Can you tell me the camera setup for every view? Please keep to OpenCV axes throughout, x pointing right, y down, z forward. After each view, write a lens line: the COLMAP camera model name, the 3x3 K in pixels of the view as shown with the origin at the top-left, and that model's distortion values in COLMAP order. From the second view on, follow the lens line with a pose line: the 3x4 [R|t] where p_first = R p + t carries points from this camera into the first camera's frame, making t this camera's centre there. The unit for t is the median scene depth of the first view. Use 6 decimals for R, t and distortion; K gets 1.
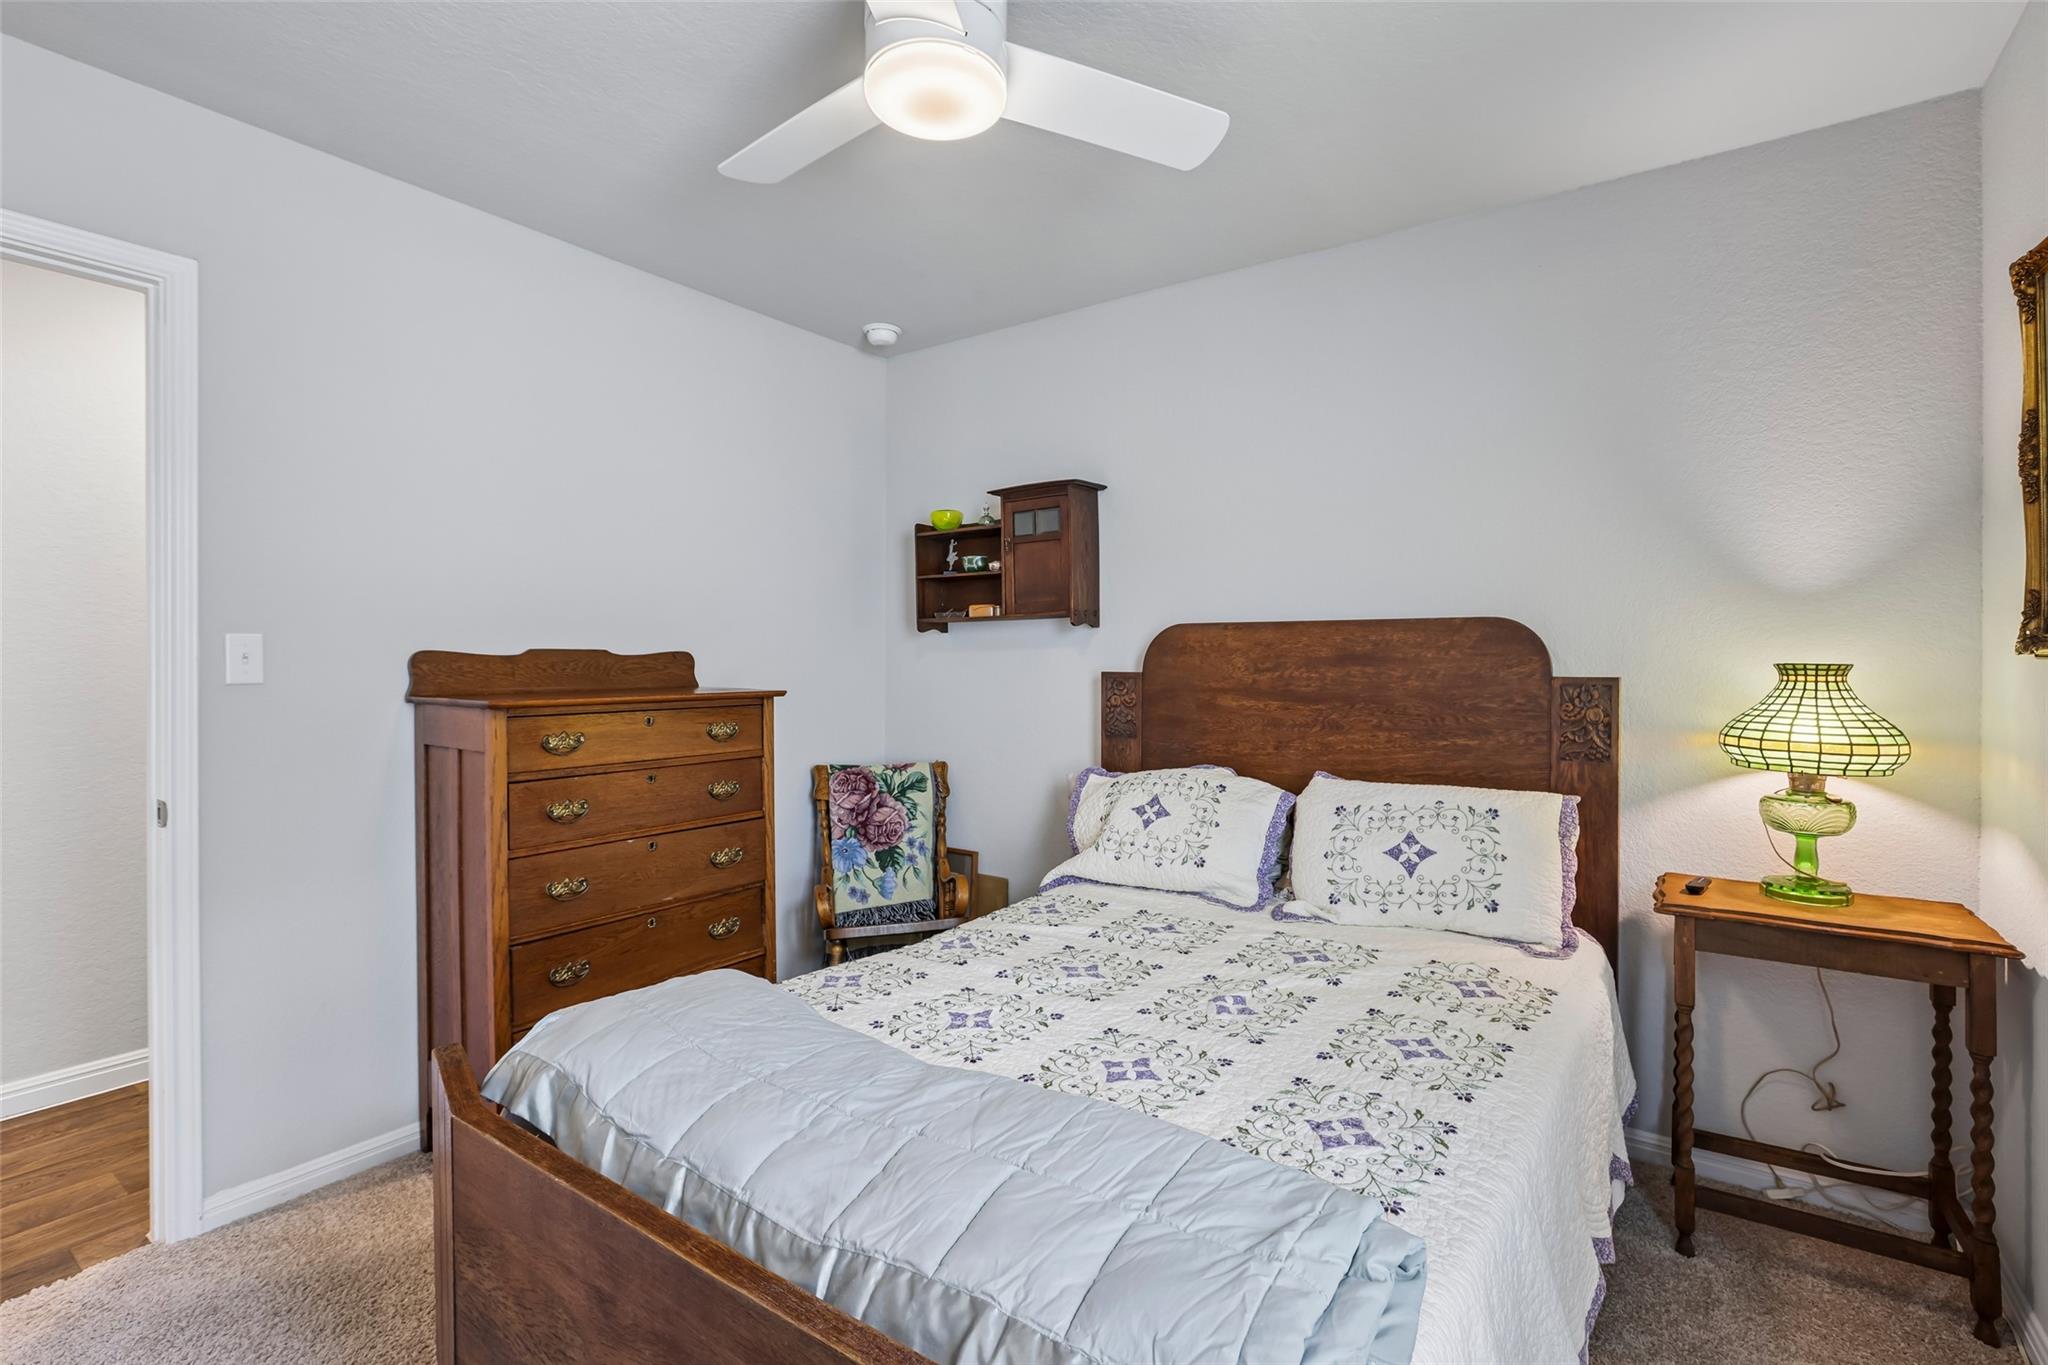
lens RADIAL K [[945.6, 0, 1027.7], [0, 945.6, 666.7], [0, 0, 1]] dist [-0.028142, 0.013466]
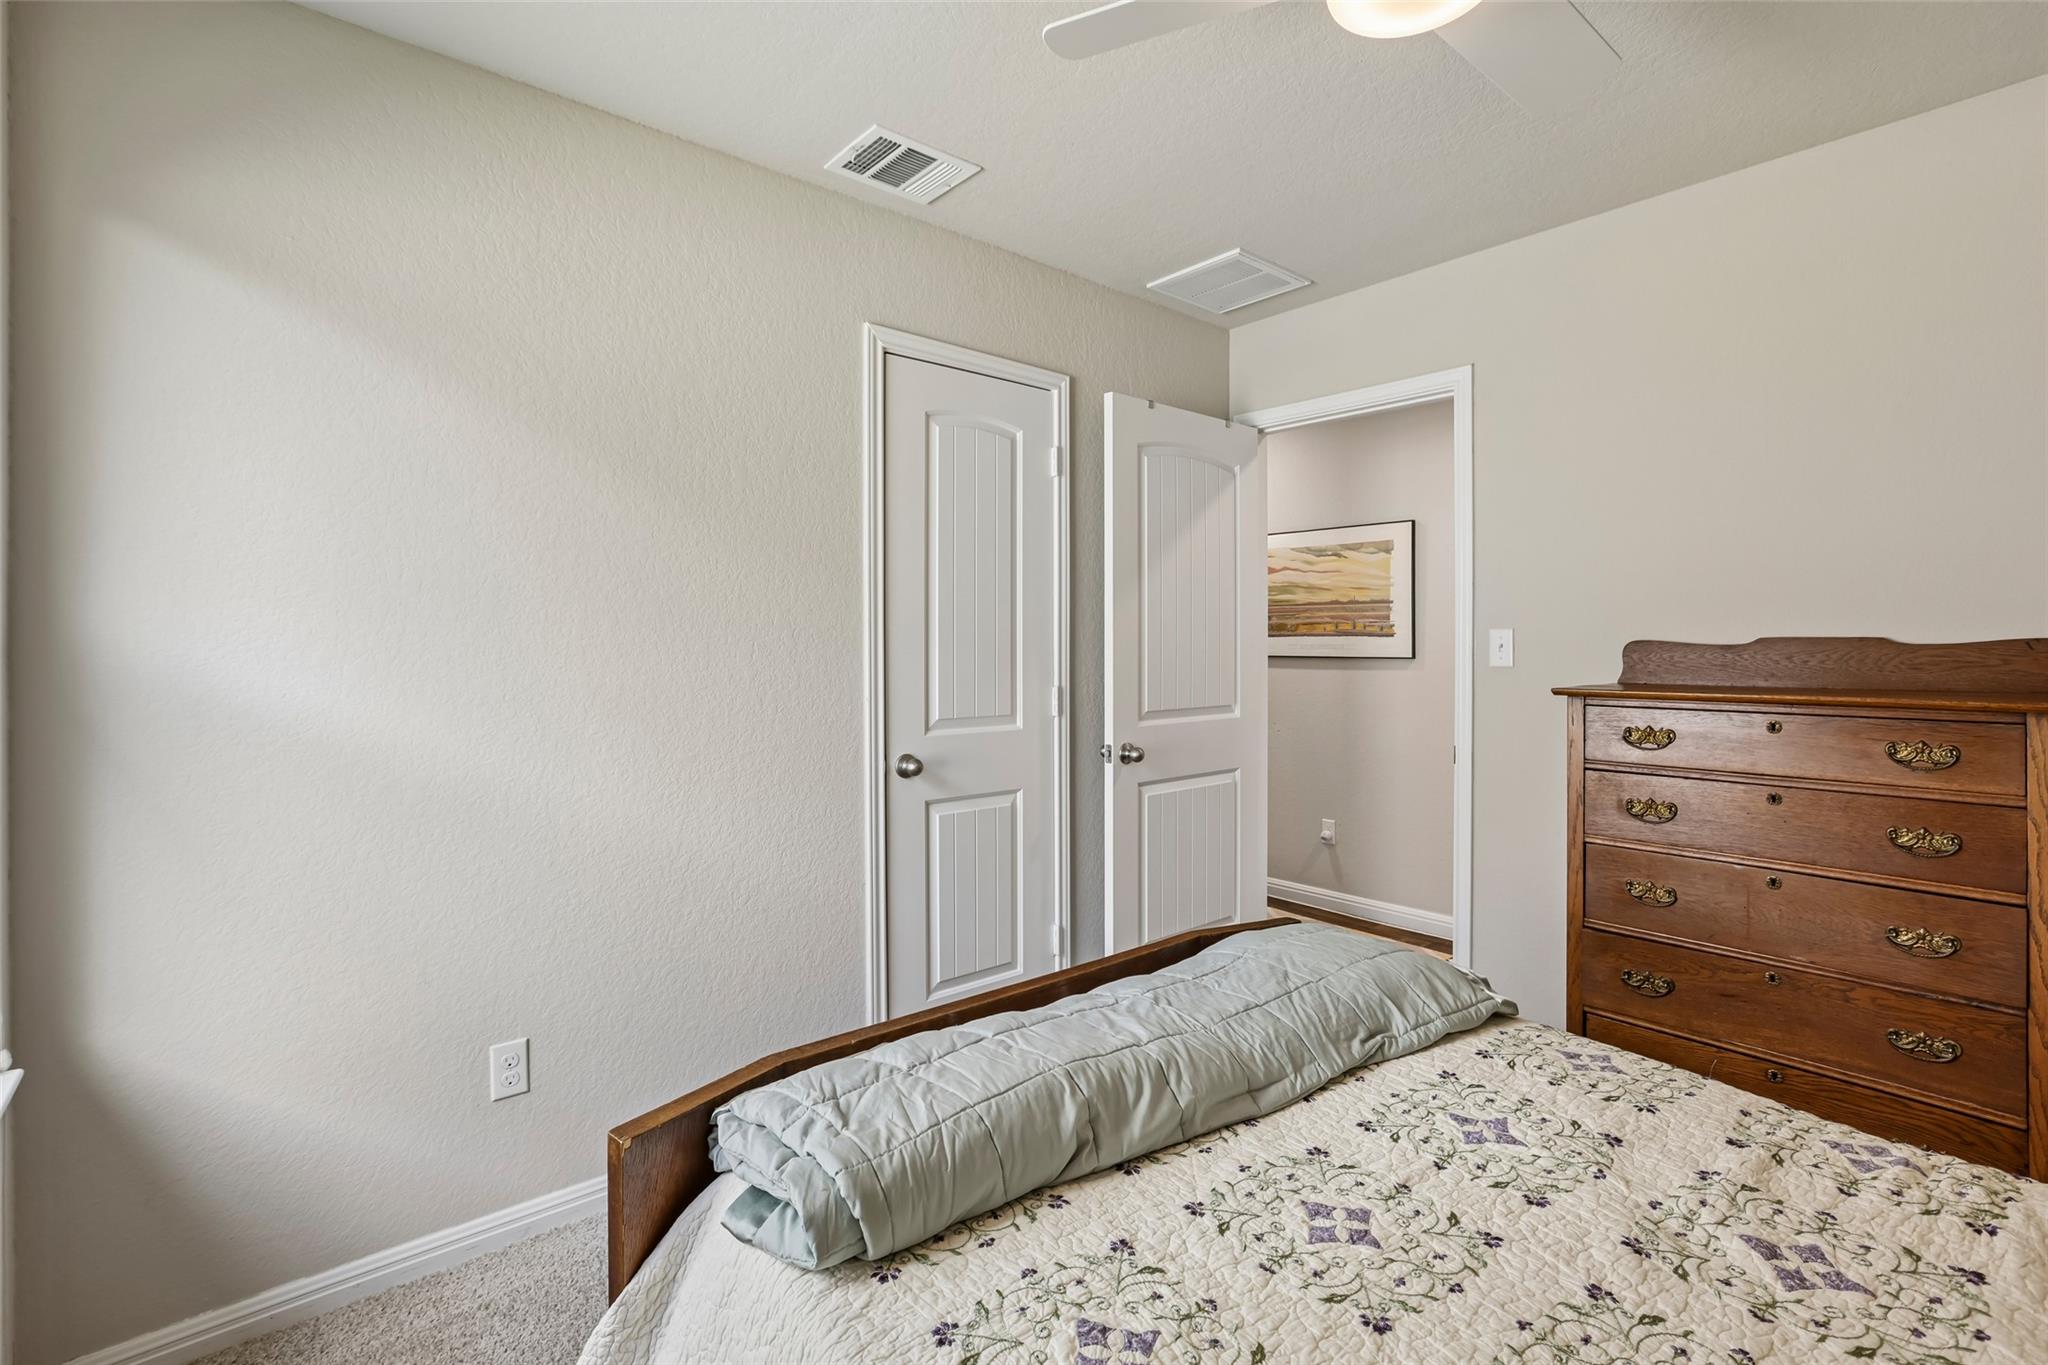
lens RADIAL K [[932.5, 0, 1015.8], [0, 932.5, 653.2], [0, 0, 1]] dist [-0.039440, 0.016918]
pose [[-0.262234, 0.005999, -0.964986, 0.552274], [-0.010040, 0.999910, 0.008944, -0.005279], [0.964952, 0.012034, -0.262150, 0.617565]]
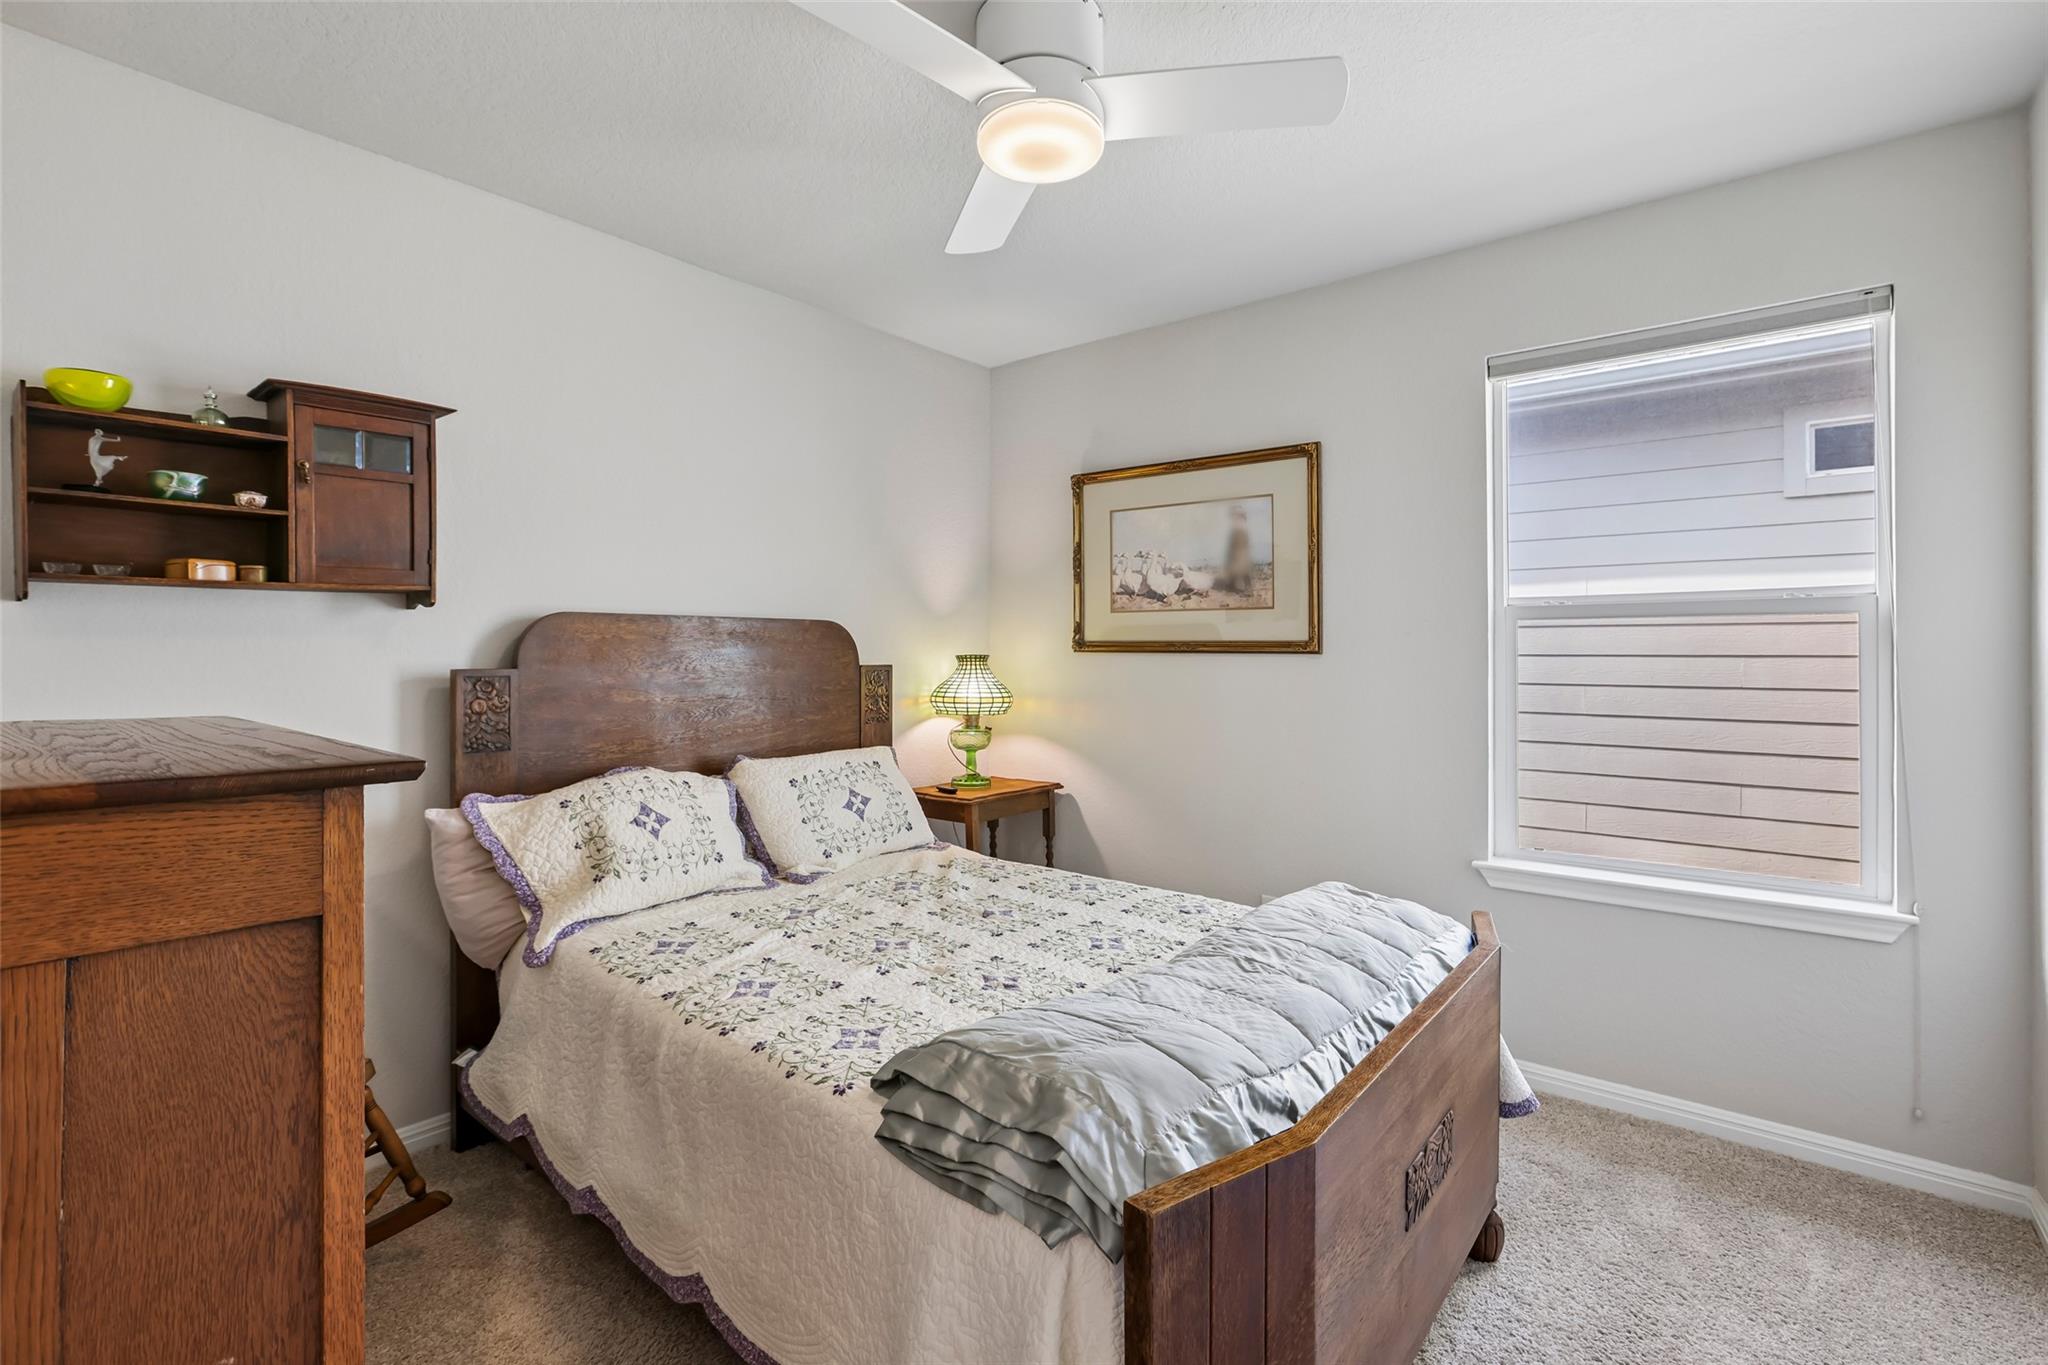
lens RADIAL K [[932.5, 0, 1015.8], [0, 932.5, 653.2], [0, 0, 1]] dist [-0.039440, 0.016918]
pose [[0.097217, 0.003703, 0.995256, -0.827014], [0.015217, 0.999871, -0.005207, 0.004324], [-0.995147, 0.015651, 0.097148, 0.654337]]
